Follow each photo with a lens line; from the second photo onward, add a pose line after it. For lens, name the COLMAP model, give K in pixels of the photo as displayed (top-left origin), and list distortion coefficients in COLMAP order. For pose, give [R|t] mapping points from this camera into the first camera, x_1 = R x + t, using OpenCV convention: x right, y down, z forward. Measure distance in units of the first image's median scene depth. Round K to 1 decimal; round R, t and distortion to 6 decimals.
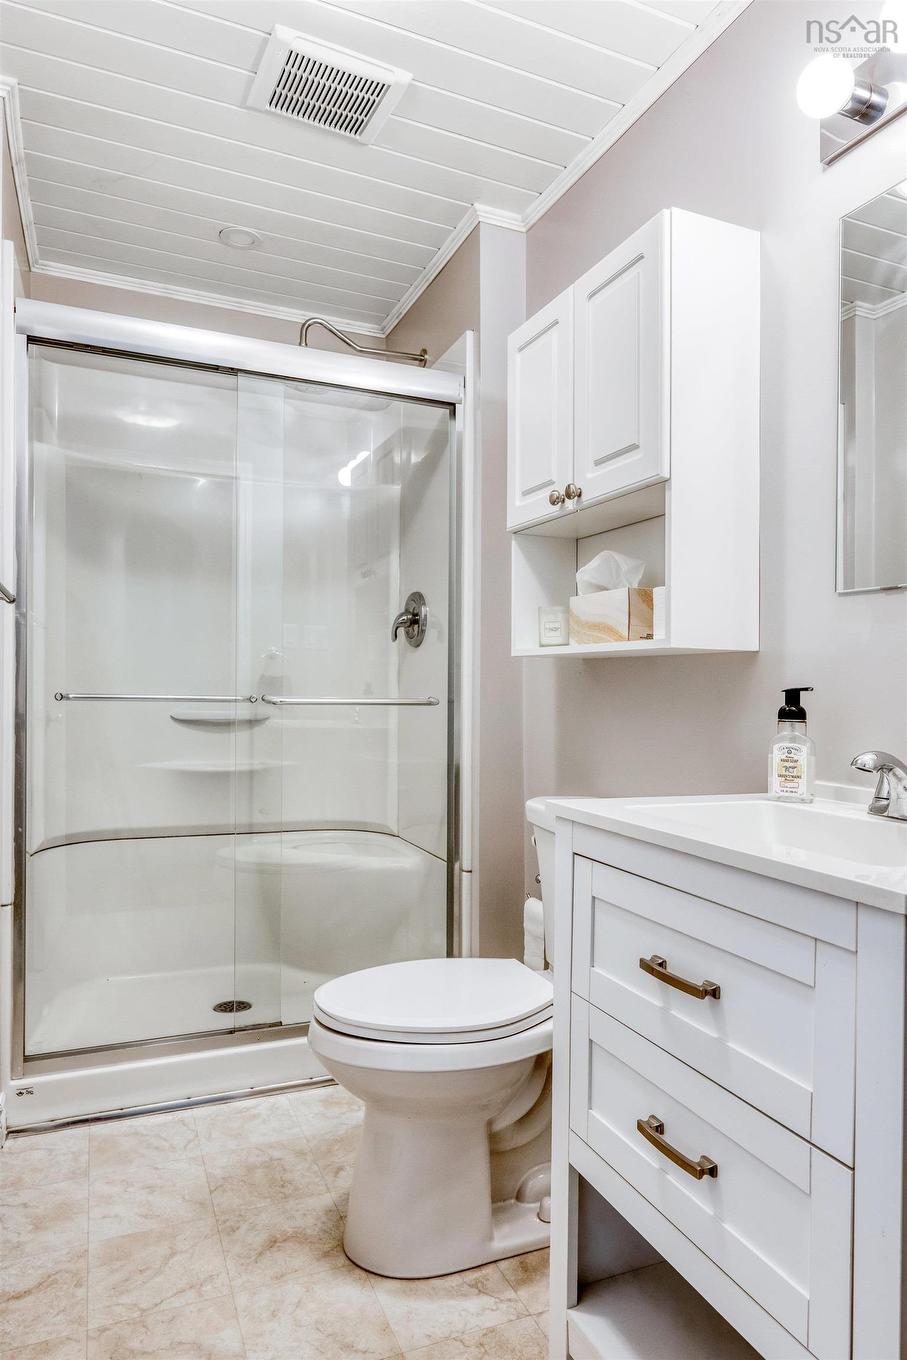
lens RADIAL K [[845.1, 0, 452.7], [0, 845.1, 677.3], [0, 0, 1]] dist [-0.002087, 0.002251]
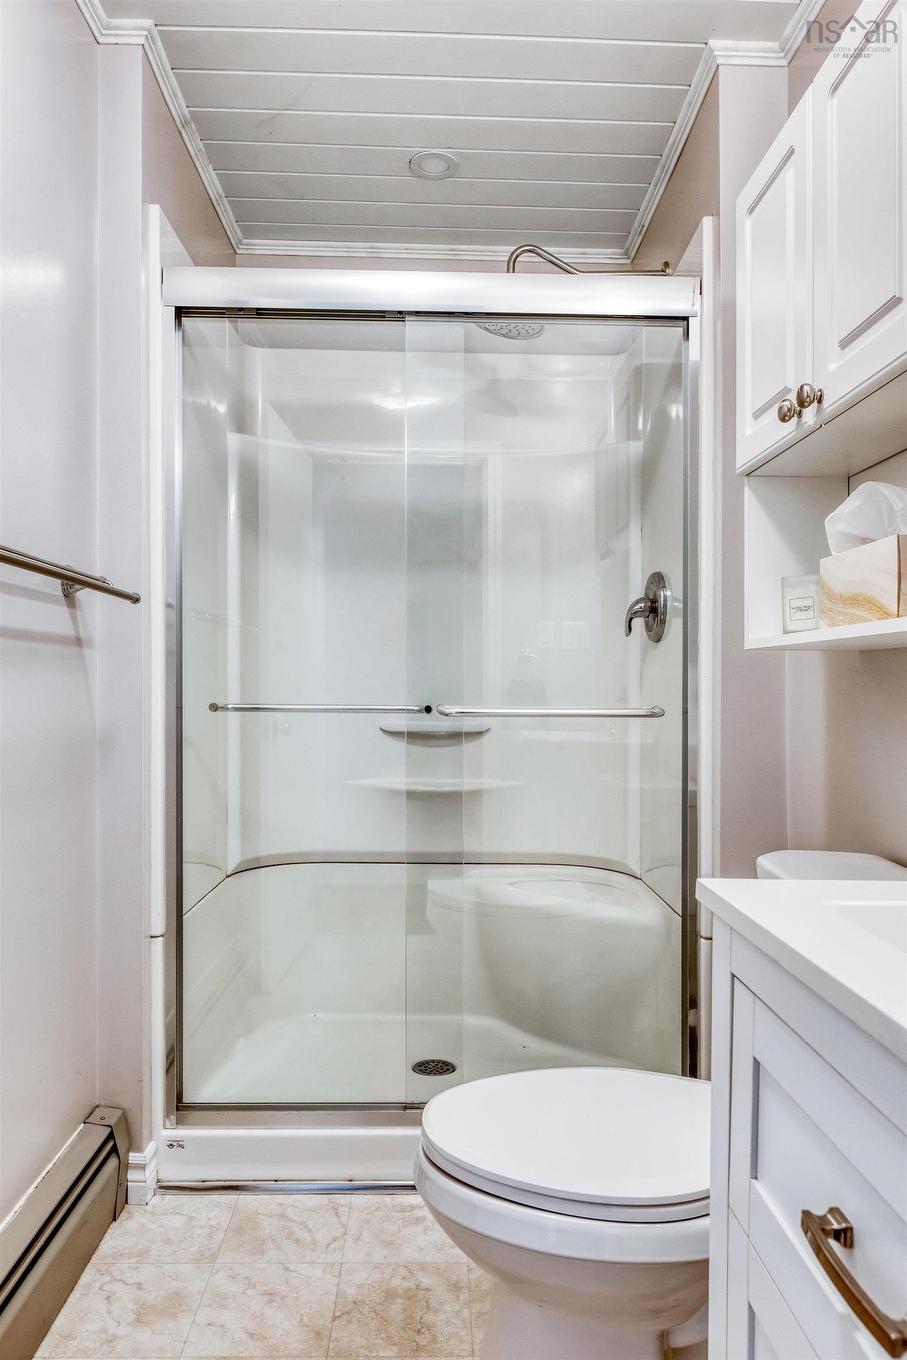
lens RADIAL K [[895.0, 0, 455.3], [0, 895.0, 691.3], [0, 0, 1]] dist [-0.001914, 0.002163]
pose [[0.931058, -0.007709, -0.364791, 0.110341], [0.011597, 0.999897, 0.008468, 0.001180], [0.364688, -0.012115, 0.931051, 0.197607]]
